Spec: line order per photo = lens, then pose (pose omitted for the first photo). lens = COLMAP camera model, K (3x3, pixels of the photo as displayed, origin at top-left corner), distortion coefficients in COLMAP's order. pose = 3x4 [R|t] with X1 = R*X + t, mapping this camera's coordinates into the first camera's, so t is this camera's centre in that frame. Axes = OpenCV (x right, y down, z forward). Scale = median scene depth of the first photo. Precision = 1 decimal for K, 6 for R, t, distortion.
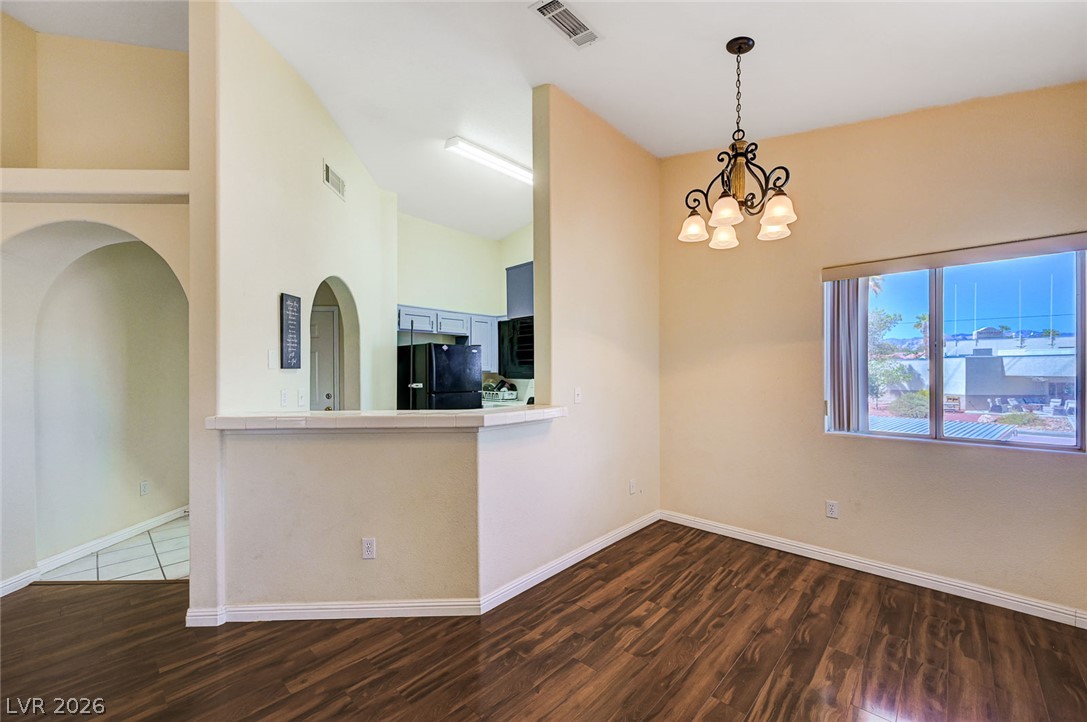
lens RADIAL K [[430.7, 0, 548.8], [0, 430.7, 372.6], [0, 0, 1]] dist [-0.001349, 0.000230]
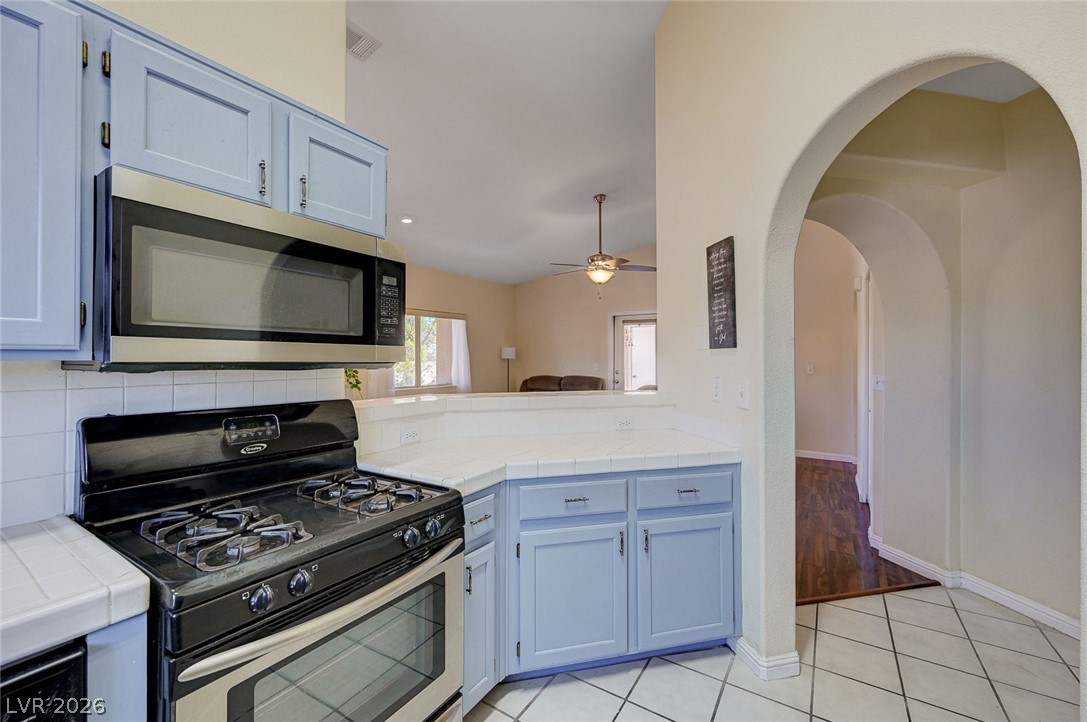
lens RADIAL K [[430.7, 0, 547.3], [0, 430.7, 357.7], [0, 0, 1]] dist [-0.001349, 0.000230]
pose [[-0.985172, 0.005510, -0.171482, -0.212040], [0.004509, 0.999970, 0.006226, -0.000401], [0.171512, 0.005360, -0.985168, 1.615246]]
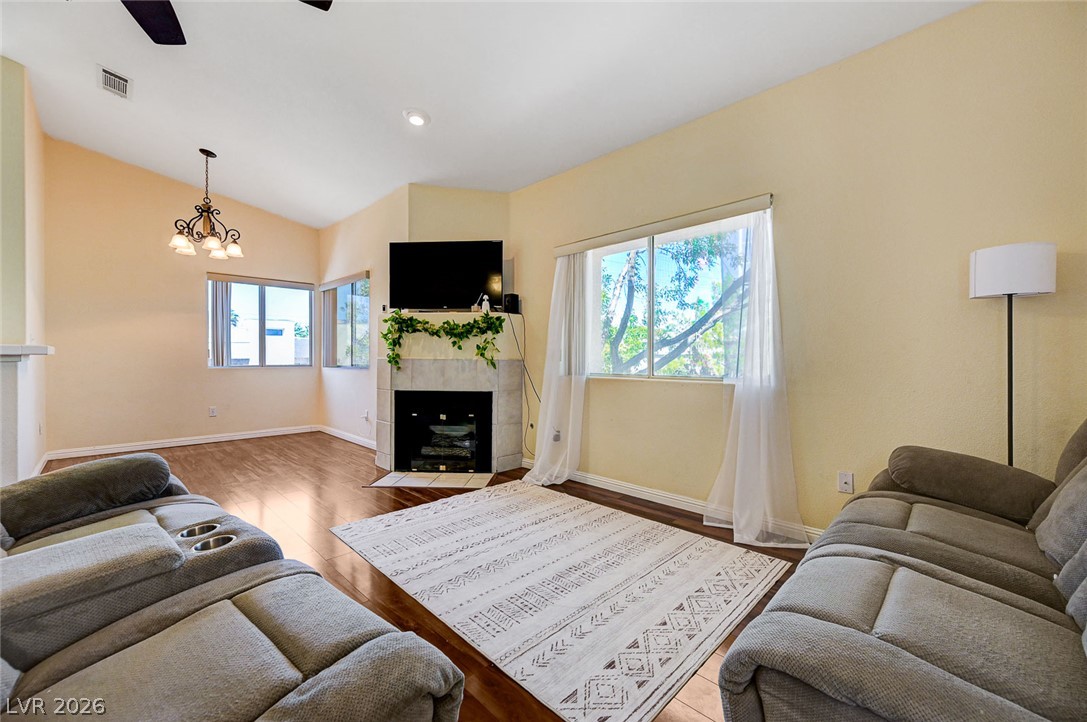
lens RADIAL K [[430.7, 0, 546.6], [0, 430.7, 359.8], [0, 0, 1]] dist [-0.001349, 0.000230]
pose [[0.021944, -0.002916, 0.999755, -1.062390], [0.003881, 0.999988, 0.002831, 0.108613], [-0.999752, 0.003818, 0.021955, -0.392775]]
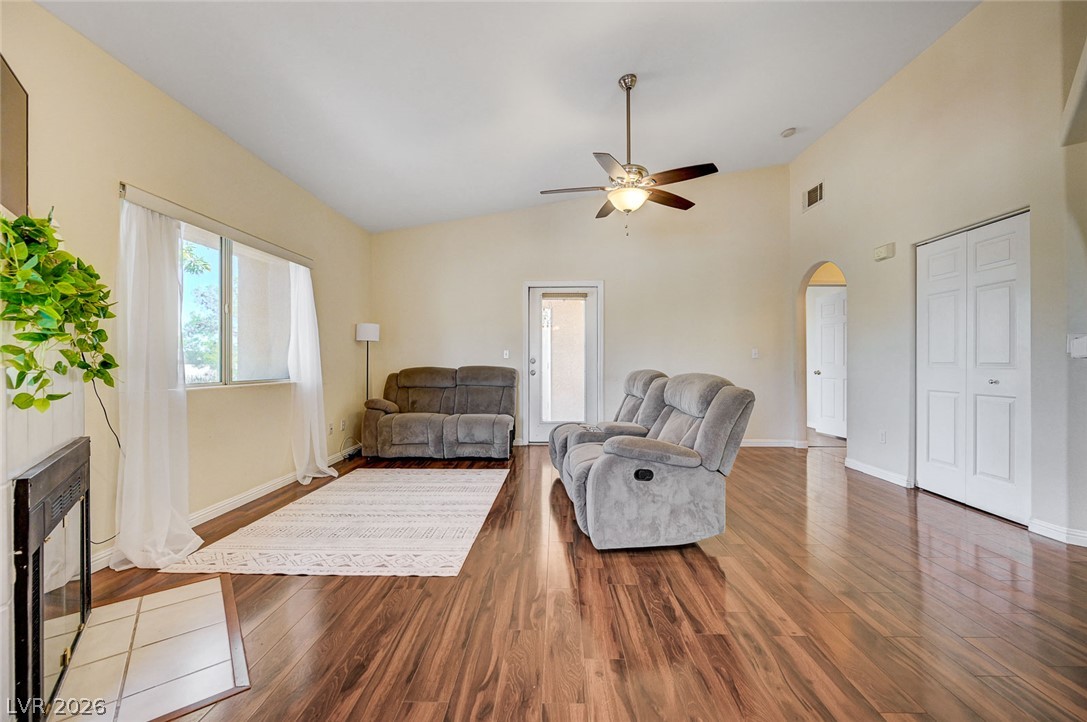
lens RADIAL K [[430.7, 0, 546.8], [0, 430.7, 360.5], [0, 0, 1]] dist [-0.001349, 0.000230]
pose [[-0.747254, -0.000623, -0.664538, 0.172738], [0.000000, 1.000000, -0.000938, 0.100538], [0.664538, -0.000701, -0.747254, 0.705732]]
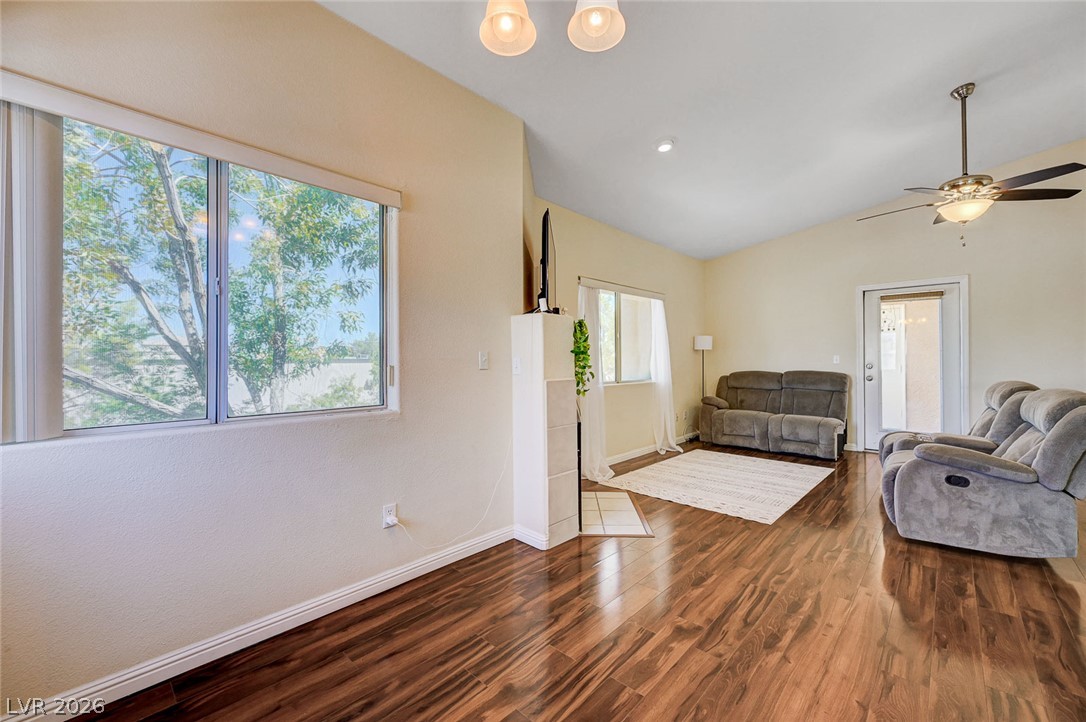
lens RADIAL K [[430.3, 0, 548.1], [0, 430.3, 356.3], [0, 0, 1]] dist [-0.001349, 0.000230]
pose [[-0.999980, 0.005596, 0.003017, 0.333781], [0.005584, 0.999977, -0.003924, 0.057487], [-0.003039, -0.003907, -0.999988, 1.098856]]
